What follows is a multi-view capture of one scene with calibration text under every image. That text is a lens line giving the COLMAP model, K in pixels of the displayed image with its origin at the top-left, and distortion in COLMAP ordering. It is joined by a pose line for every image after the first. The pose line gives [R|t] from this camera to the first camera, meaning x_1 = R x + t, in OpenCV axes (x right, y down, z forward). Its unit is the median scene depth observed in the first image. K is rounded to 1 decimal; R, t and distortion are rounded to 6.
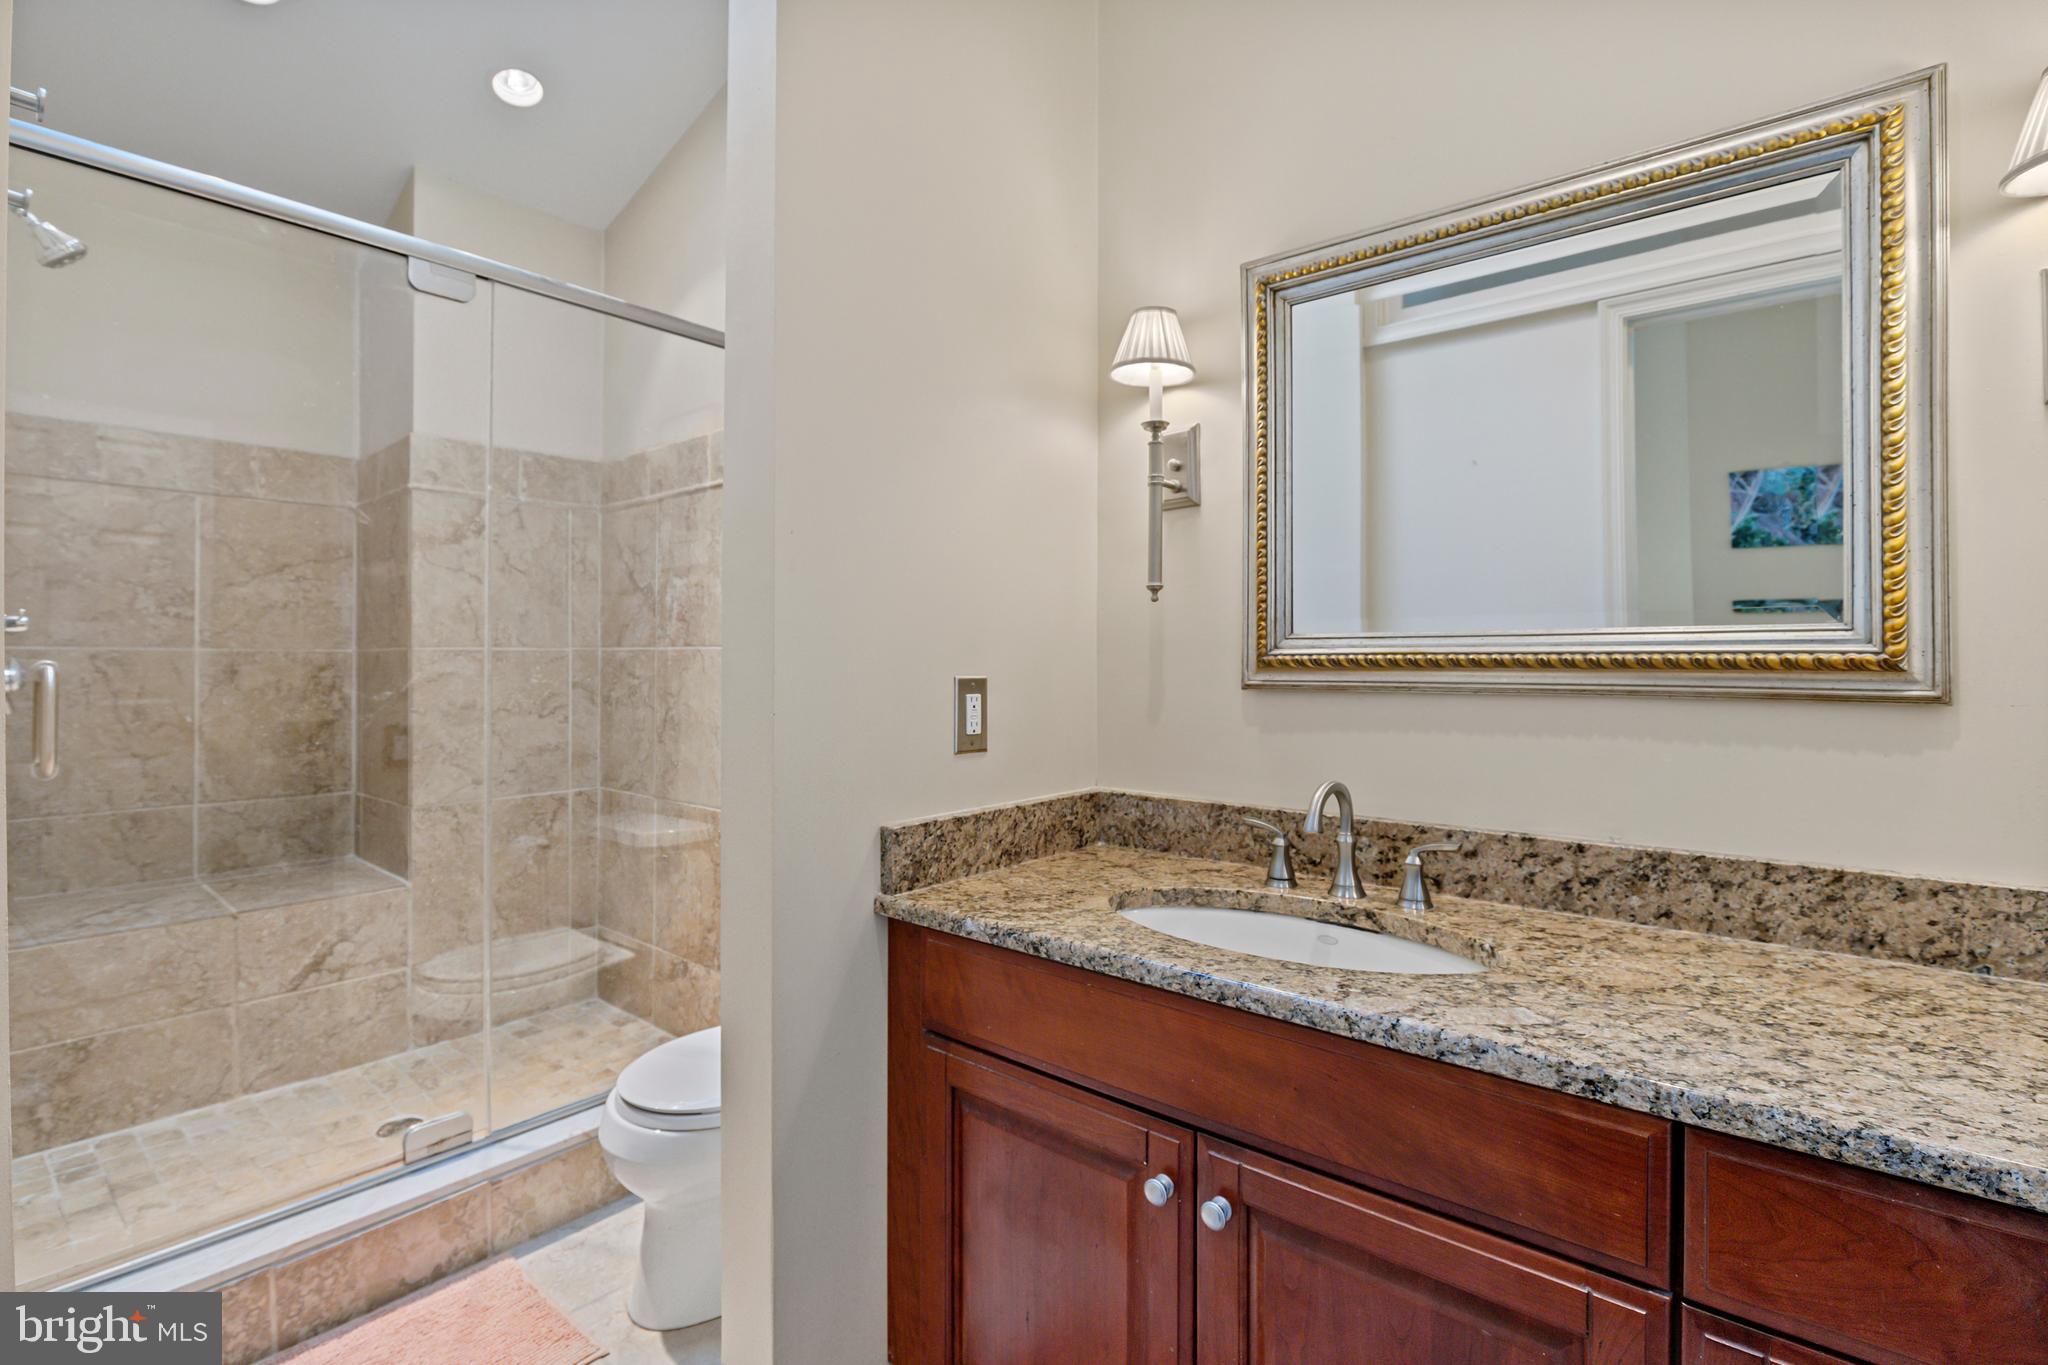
lens RADIAL K [[923.0, 0, 1012.1], [0, 923.0, 648.7], [0, 0, 1]] dist [-0.012109, 0.000262]
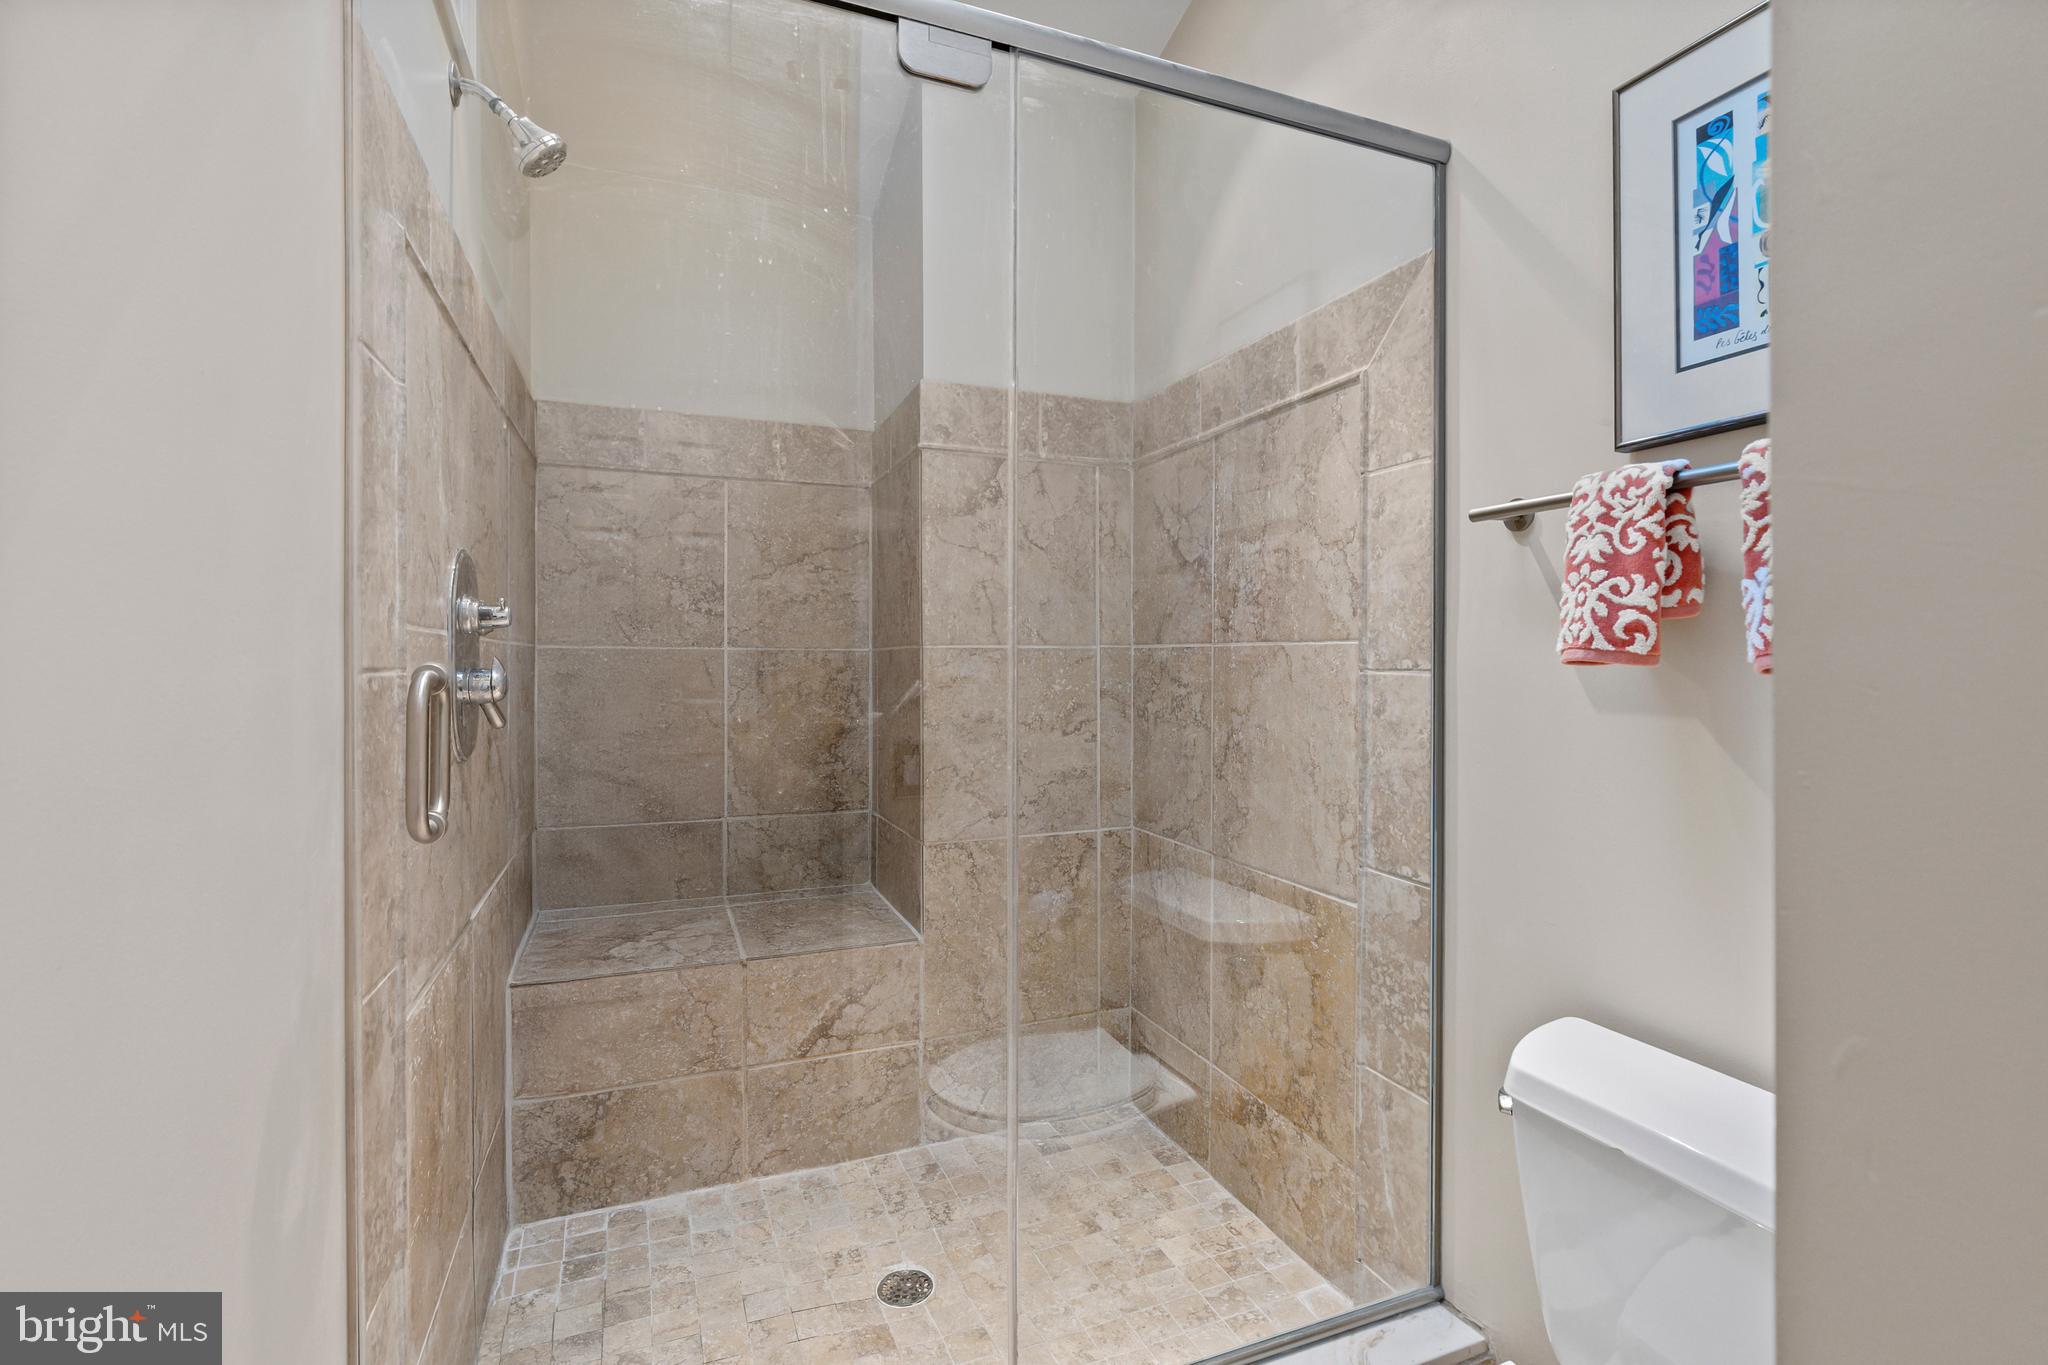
lens RADIAL K [[923.0, 0, 1023.5], [0, 923.0, 666.4], [0, 0, 1]] dist [-0.012109, 0.000262]
pose [[0.882222, 0.005520, -0.470801, -0.190084], [0.003098, 0.999842, 0.017527, 0.003382], [0.470823, -0.016922, 0.882065, 0.319465]]
